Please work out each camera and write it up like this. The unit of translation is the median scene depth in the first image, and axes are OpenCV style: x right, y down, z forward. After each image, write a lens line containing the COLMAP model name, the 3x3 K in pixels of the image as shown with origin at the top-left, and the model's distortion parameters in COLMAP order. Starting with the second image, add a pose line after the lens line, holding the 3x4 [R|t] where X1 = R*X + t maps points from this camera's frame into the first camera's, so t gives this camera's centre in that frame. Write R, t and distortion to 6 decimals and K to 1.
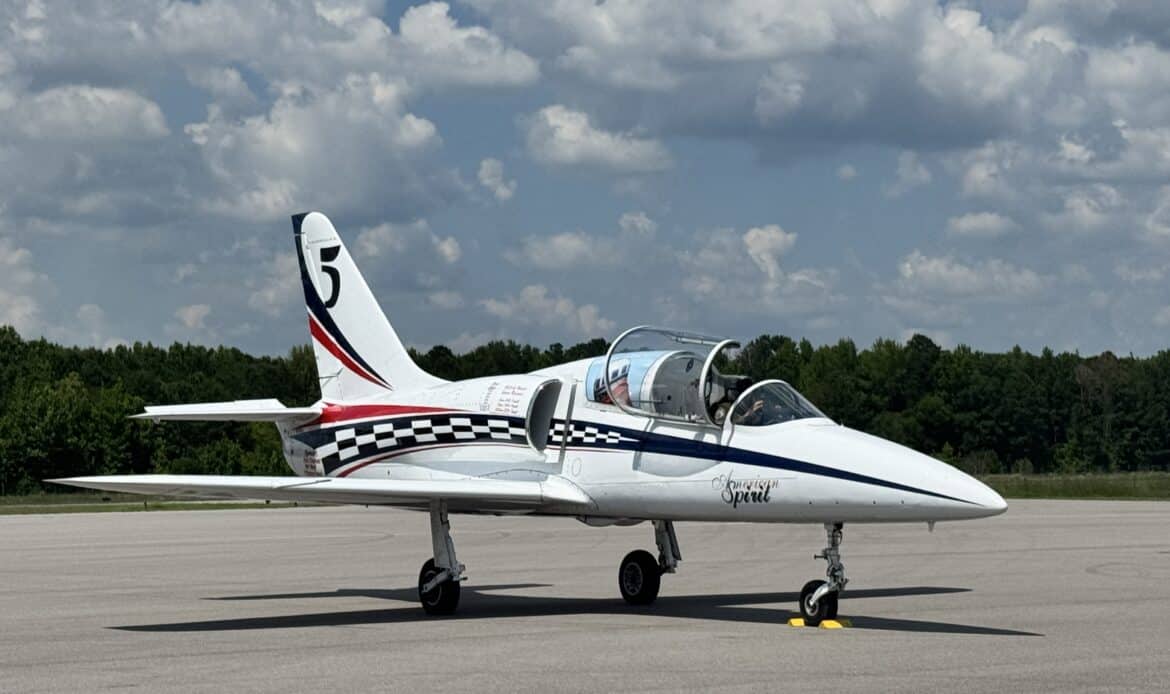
lens RADIAL K [[2716.0, 0, 585.0], [0, 2716.0, 347.0], [0, 0, 1]] dist [0.086633, 0.110182]
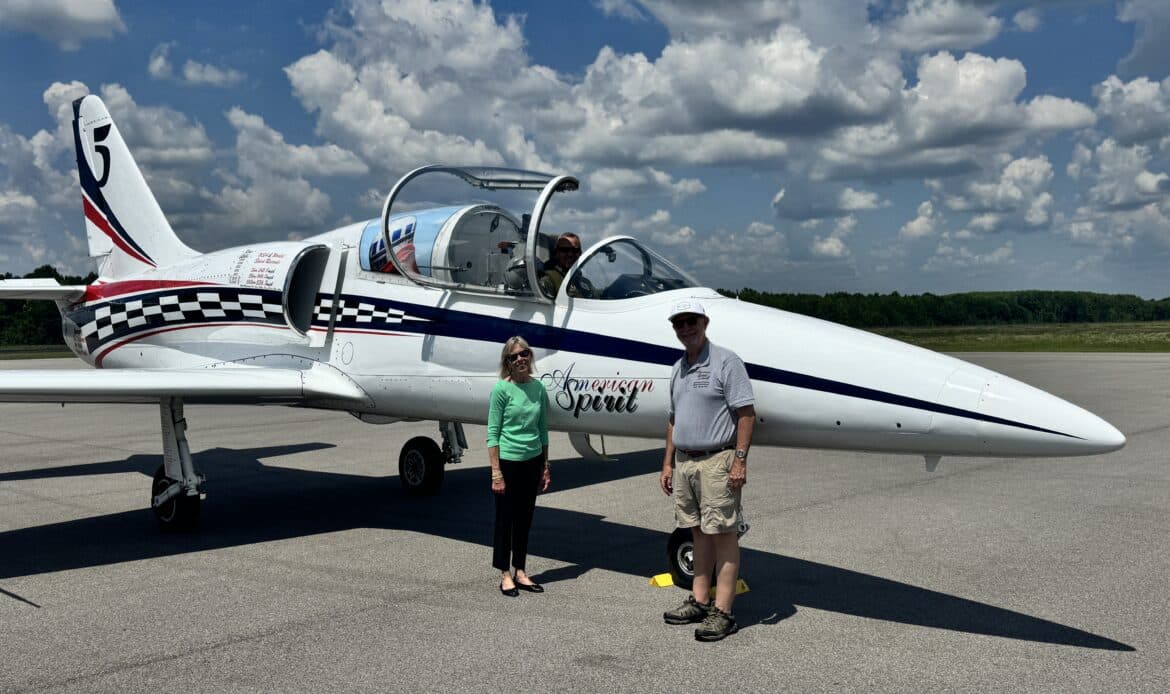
lens RADIAL K [[1100.2, 0, 585.0], [0, 1100.2, 347.0], [0, 0, 1]] dist [0.190256, -0.412127]
pose [[0.982374, -0.002656, 0.186906, 0.004481], [-0.008340, 0.998280, 0.058023, 0.022542], [-0.186738, -0.058559, 0.980663, 0.655552]]
